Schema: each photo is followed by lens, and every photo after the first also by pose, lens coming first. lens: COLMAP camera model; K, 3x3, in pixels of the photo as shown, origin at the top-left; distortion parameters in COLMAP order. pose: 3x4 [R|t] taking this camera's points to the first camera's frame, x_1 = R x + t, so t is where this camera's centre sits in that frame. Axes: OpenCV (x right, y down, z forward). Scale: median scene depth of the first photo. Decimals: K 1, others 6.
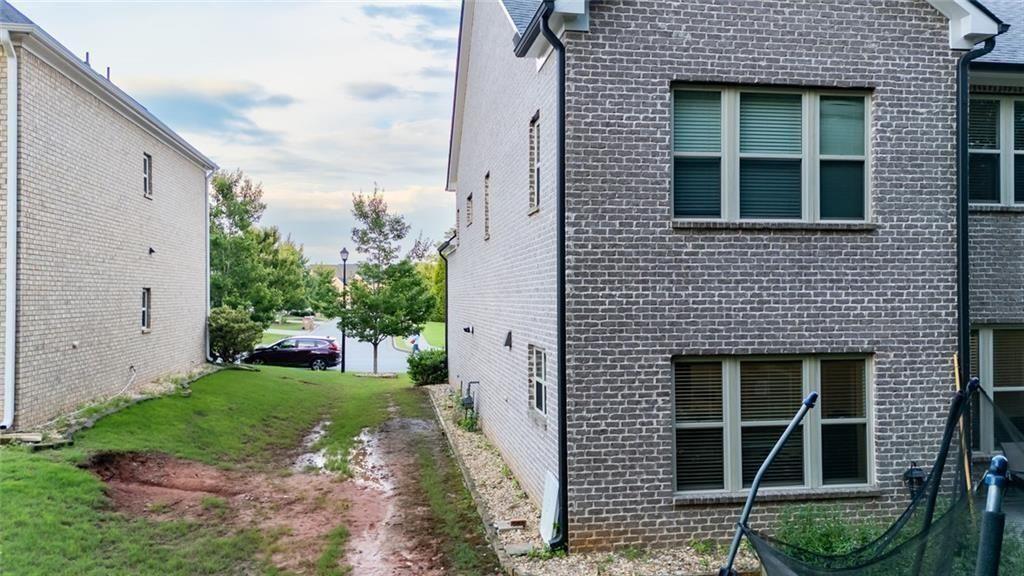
lens RADIAL K [[757.2, 0, 505.1], [0, 757.2, 290.1], [0, 0, 1]] dist [0.076550, -0.059223]
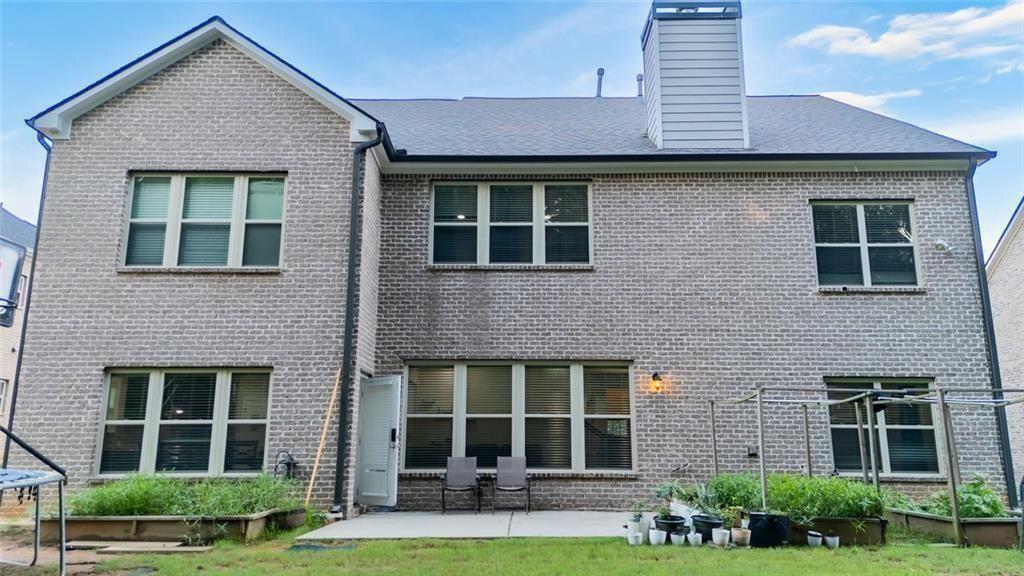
lens RADIAL K [[757.2, 0, 521.5], [0, 757.2, 287.0], [0, 0, 1]] dist [0.076550, -0.059223]
pose [[0.985346, -0.030888, -0.167750, 1.136090], [-0.005408, 0.977315, -0.211723, 0.224697], [0.170484, 0.209528, 0.962826, -0.184199]]
